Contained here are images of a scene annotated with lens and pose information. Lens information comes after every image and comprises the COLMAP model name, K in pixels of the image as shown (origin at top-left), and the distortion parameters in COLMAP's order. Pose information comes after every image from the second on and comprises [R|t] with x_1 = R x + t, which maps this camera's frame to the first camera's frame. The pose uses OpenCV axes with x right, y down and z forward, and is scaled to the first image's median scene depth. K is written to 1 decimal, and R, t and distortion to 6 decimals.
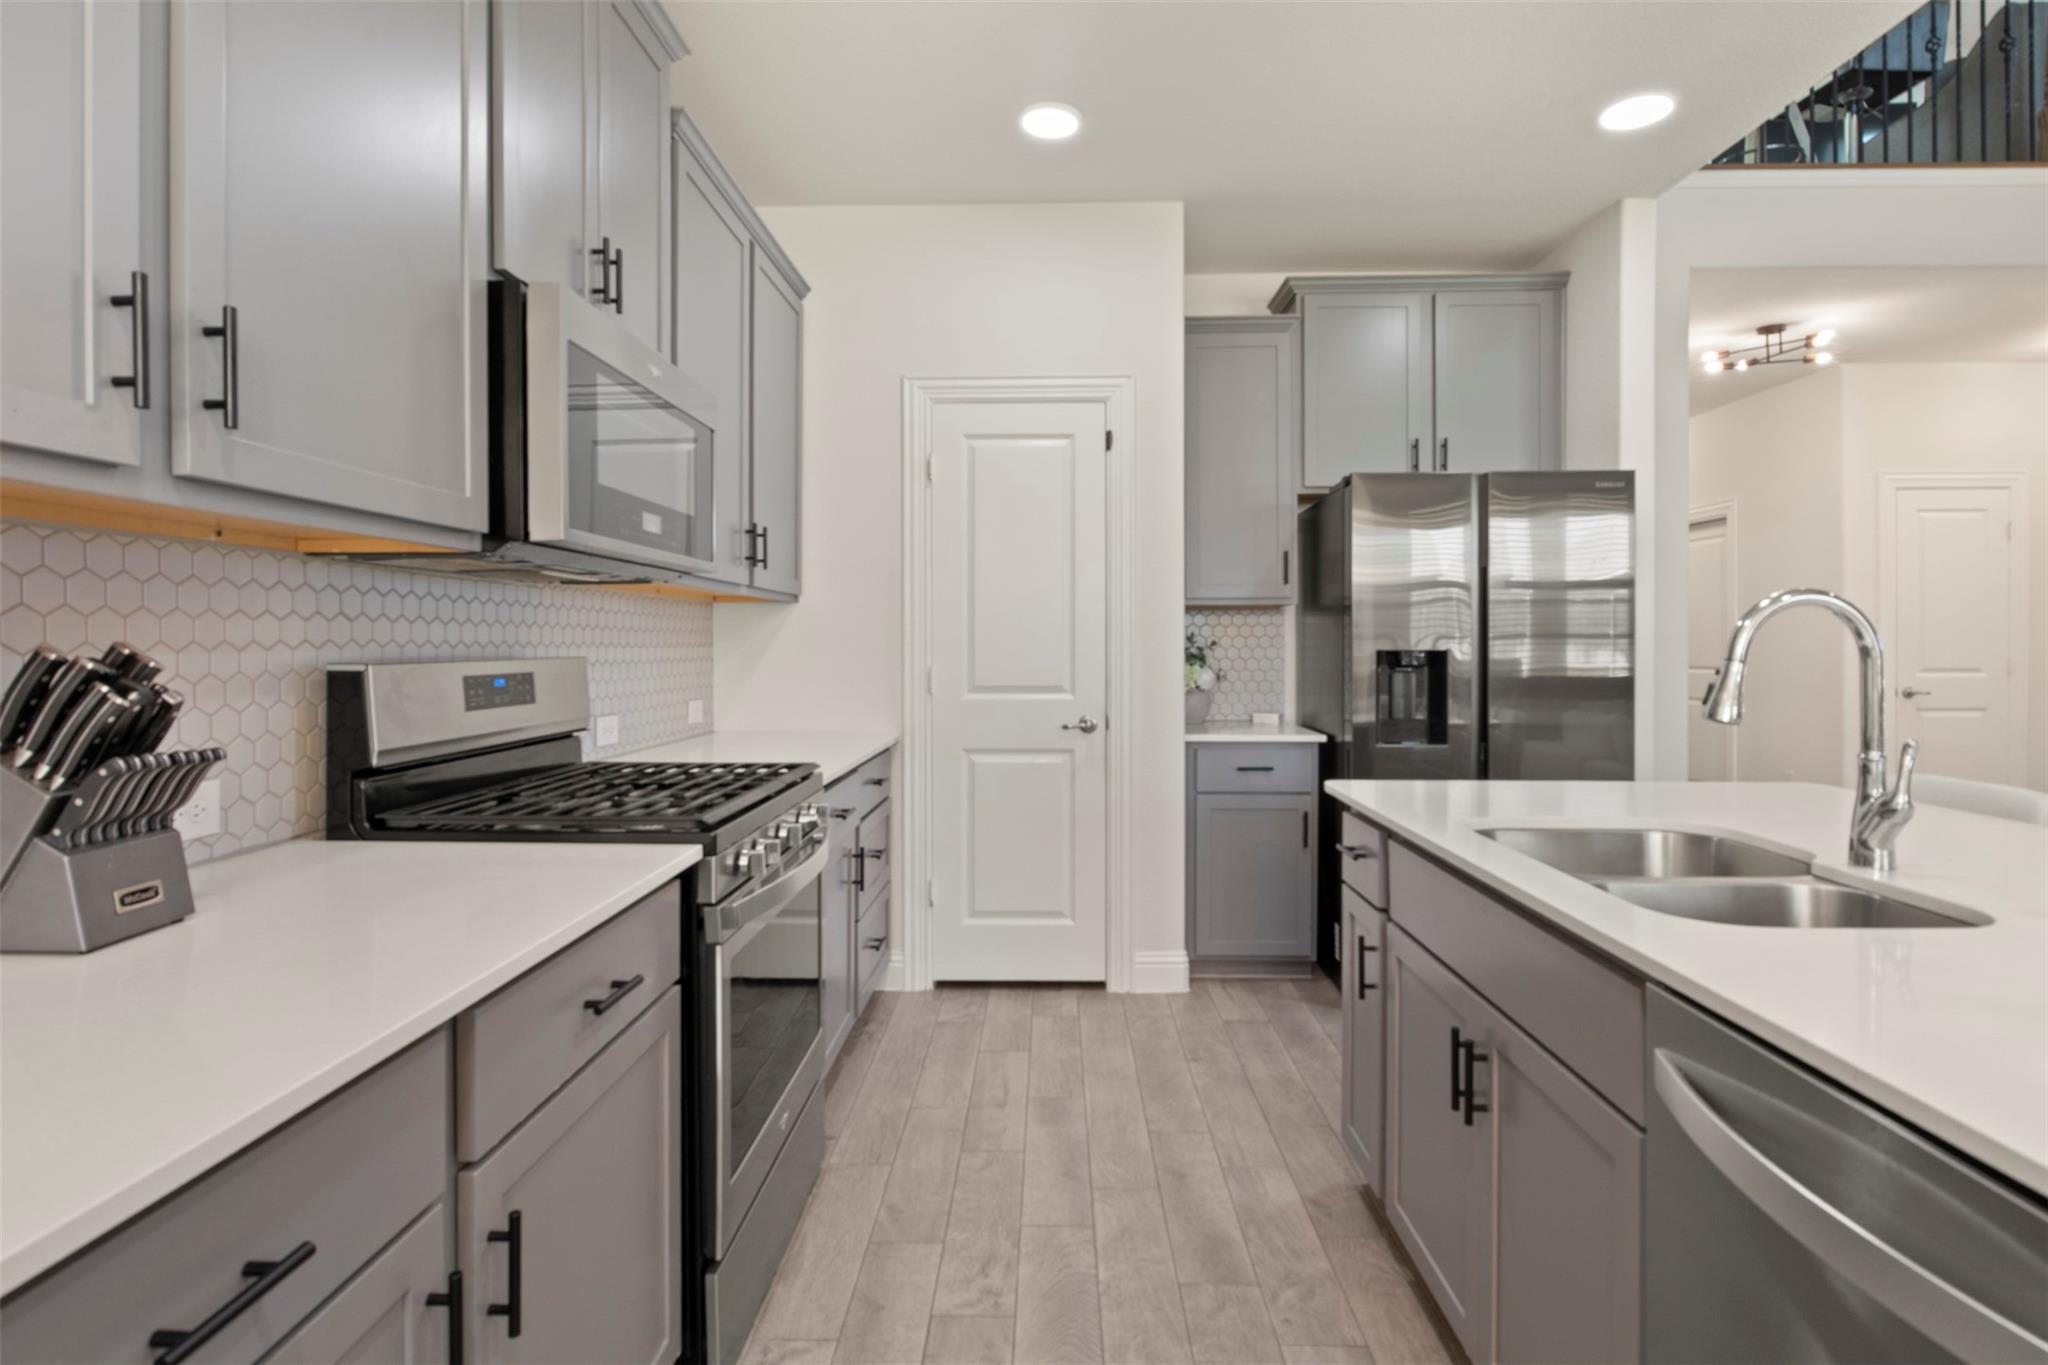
lens RADIAL K [[1025.0, 0, 1025.1], [0, 1025.0, 652.2], [0, 0, 1]] dist [-0.014289, 0.000878]
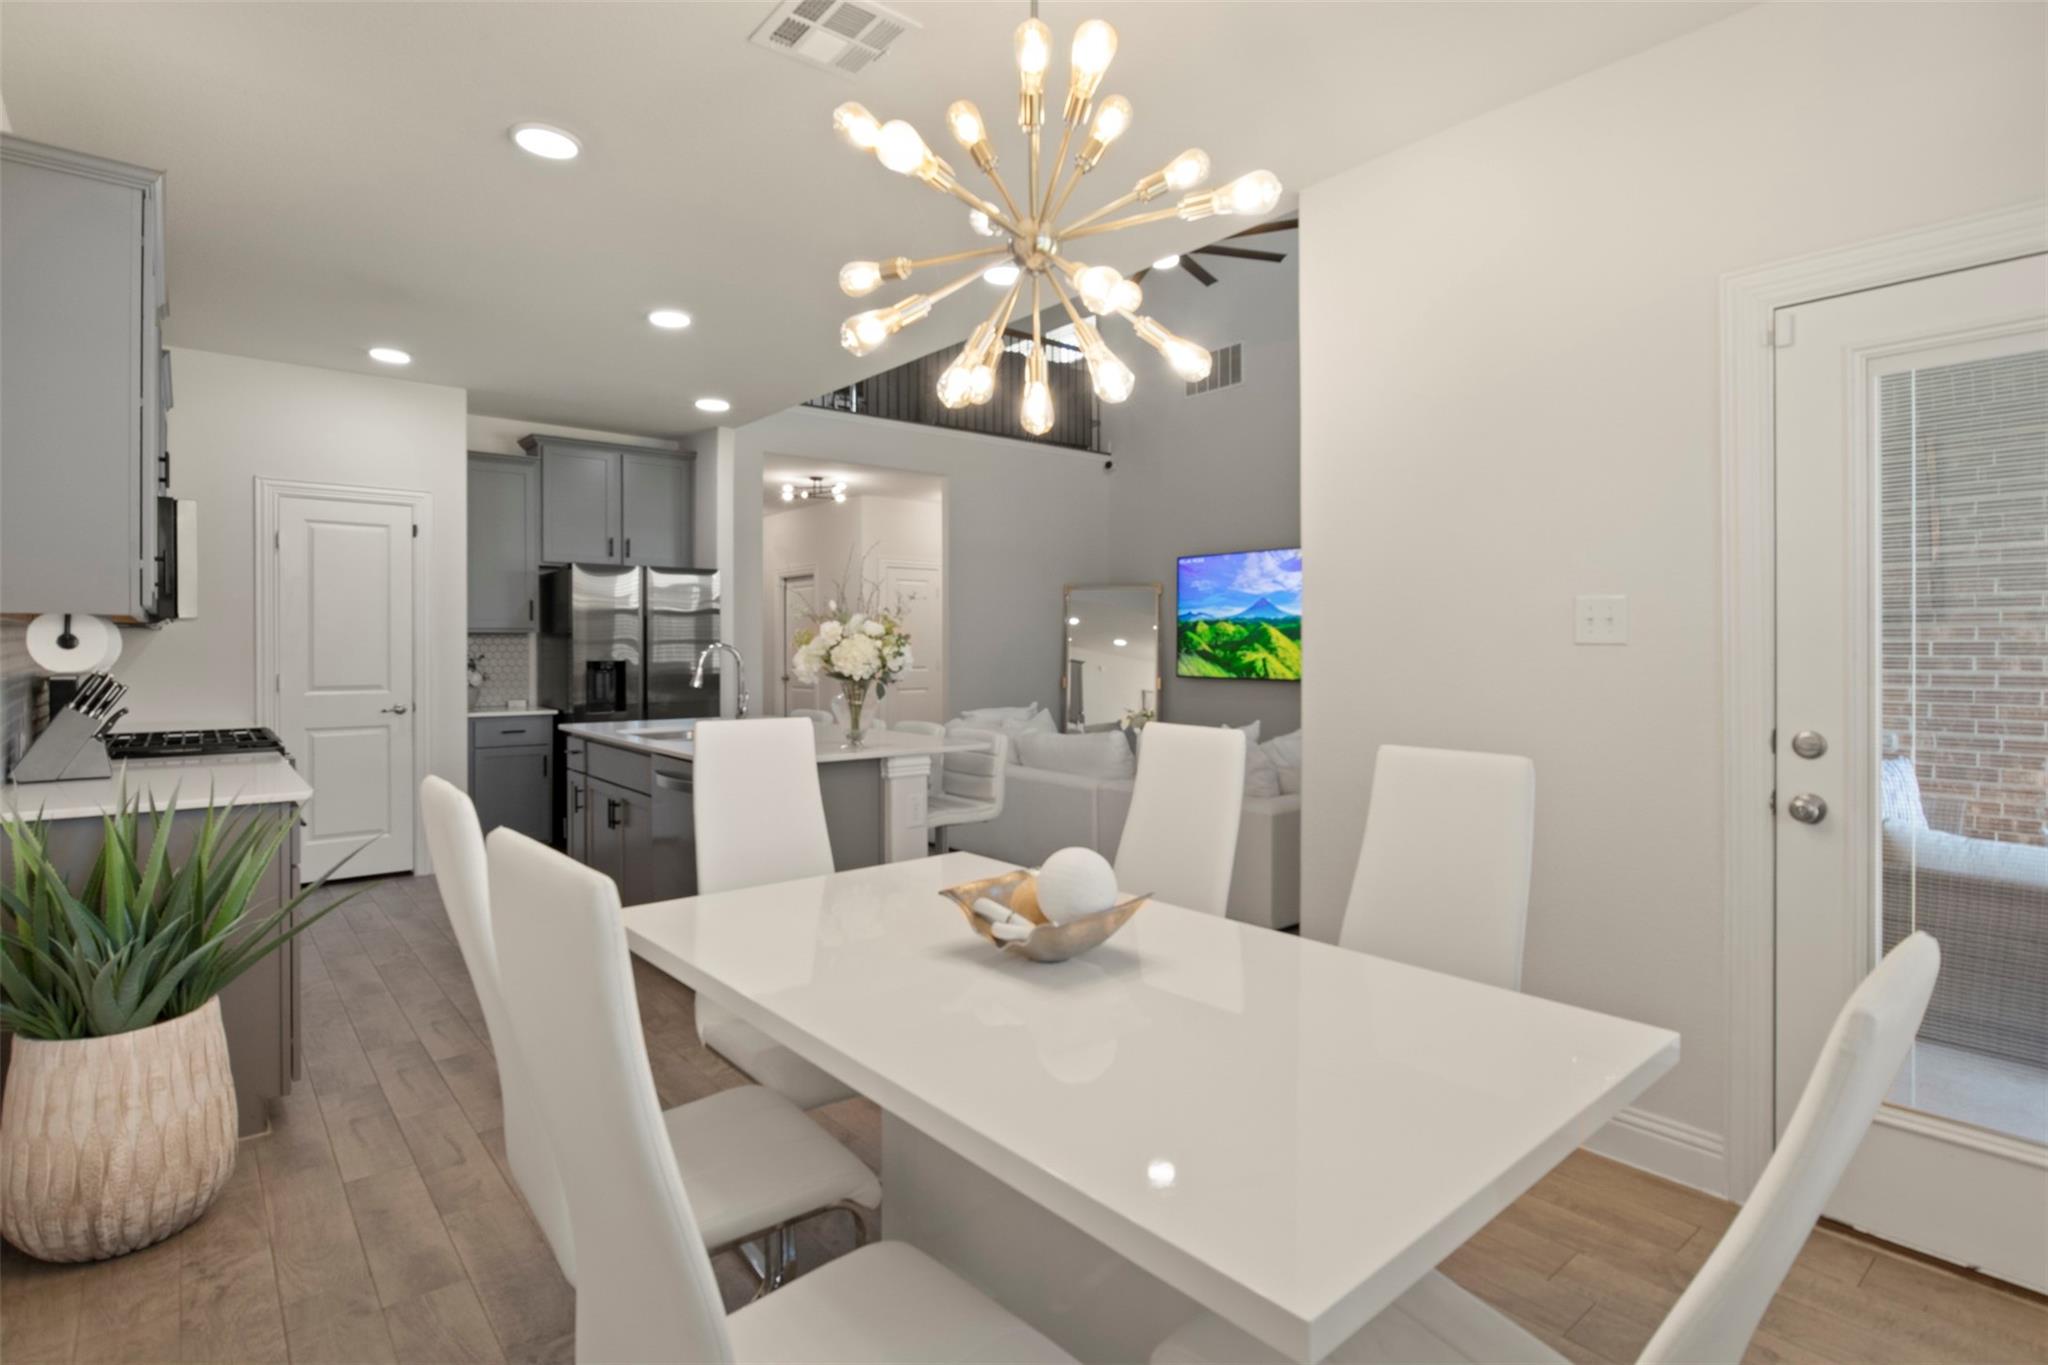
lens RADIAL K [[1025.0, 0, 1025.1], [0, 1025.0, 652.2], [0, 0, 1]] dist [-0.014289, 0.000878]
pose [[0.748779, -0.001975, 0.662817, -0.237083], [0.001630, 0.999998, 0.001138, -0.016130], [-0.662818, 0.000228, 0.748780, -0.749551]]
